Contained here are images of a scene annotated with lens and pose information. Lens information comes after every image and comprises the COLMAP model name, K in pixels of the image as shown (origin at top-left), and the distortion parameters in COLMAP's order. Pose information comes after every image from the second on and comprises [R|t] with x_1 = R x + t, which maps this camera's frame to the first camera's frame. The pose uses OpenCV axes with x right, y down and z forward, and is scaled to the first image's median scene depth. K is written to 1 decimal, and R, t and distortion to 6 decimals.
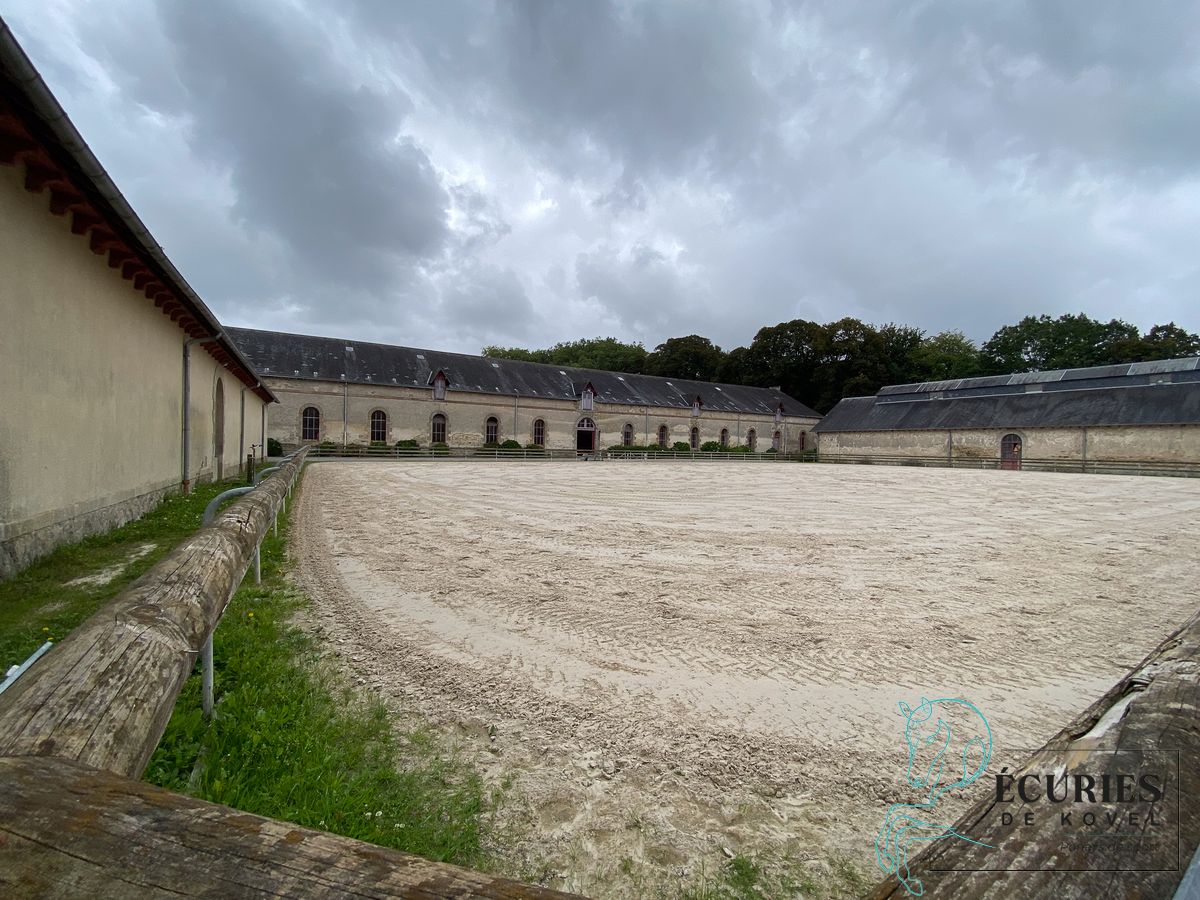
lens RADIAL K [[493.5, 0, 600.0], [0, 493.5, 450.0], [0, 0, 1]] dist [0.031492, -0.020184]
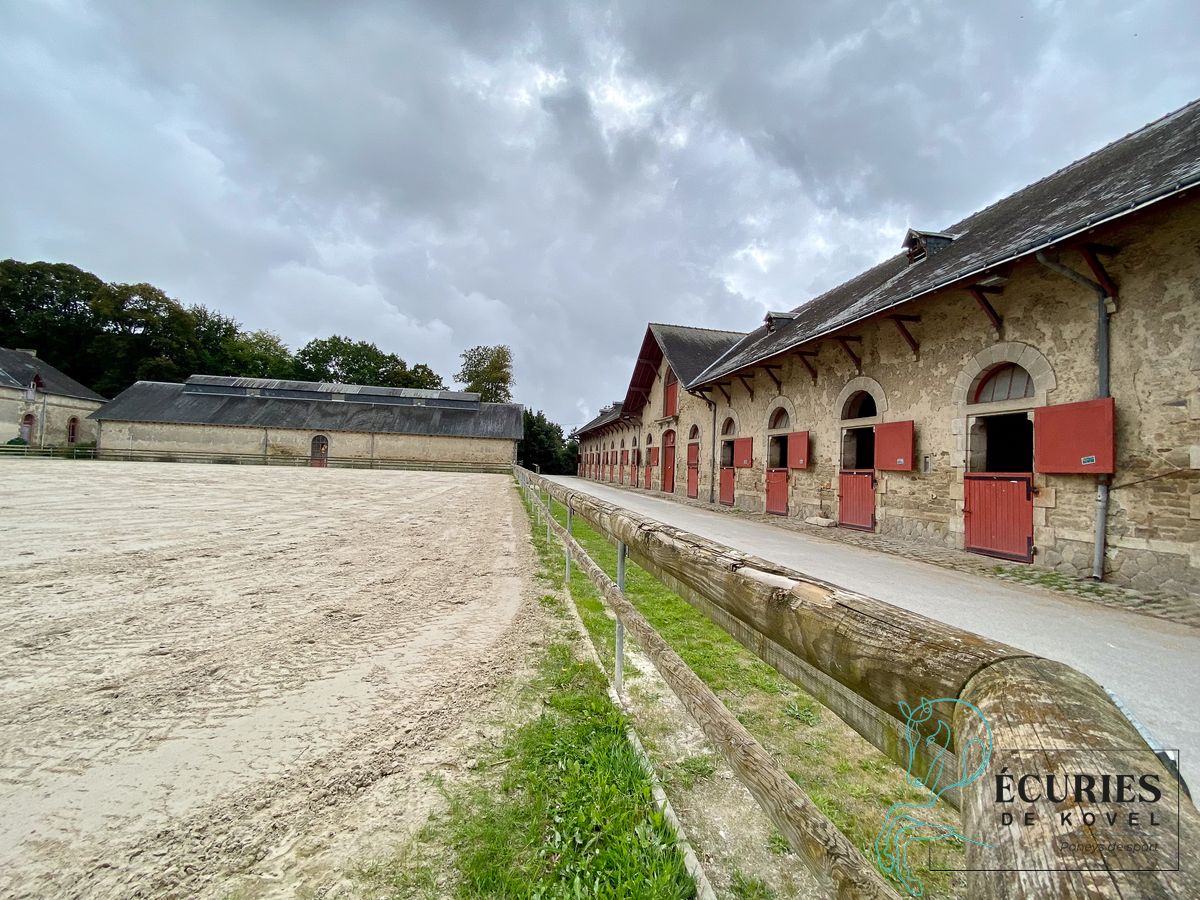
lens RADIAL K [[493.5, 0, 600.0], [0, 493.5, 450.0], [0, 0, 1]] dist [0.031492, -0.020184]
pose [[0.357949, 0.023441, 0.933447, -0.095611], [-0.027850, 0.999508, -0.014420, 0.003427], [-0.933326, -0.020835, 0.358425, 0.076939]]
